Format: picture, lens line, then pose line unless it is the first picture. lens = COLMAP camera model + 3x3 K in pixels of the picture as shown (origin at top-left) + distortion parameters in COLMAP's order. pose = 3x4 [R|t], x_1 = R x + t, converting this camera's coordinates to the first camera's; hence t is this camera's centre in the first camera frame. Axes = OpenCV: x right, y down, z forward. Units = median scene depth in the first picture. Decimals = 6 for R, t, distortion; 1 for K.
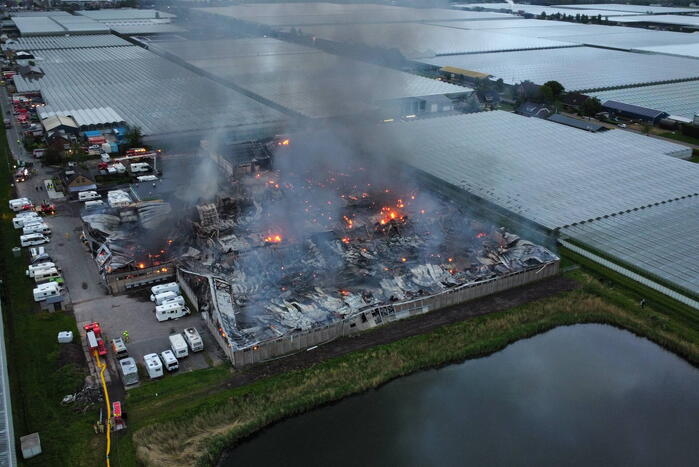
lens RADIAL K [[626.8, 0, 349.5], [0, 626.8, 233.5], [0, 0, 1]] dist [0.000809, -0.001264]
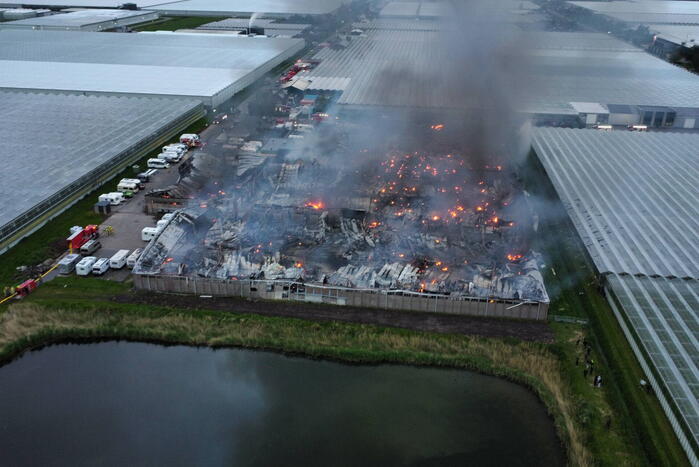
lens RADIAL K [[626.8, 0, 349.5], [0, 626.8, 233.5], [0, 0, 1]] dist [0.000809, -0.001264]
pose [[0.804489, 0.239498, -0.543543, 0.558429], [-0.236975, 0.968537, 0.076018, -0.044248], [0.544648, 0.067650, 0.835932, 0.212172]]
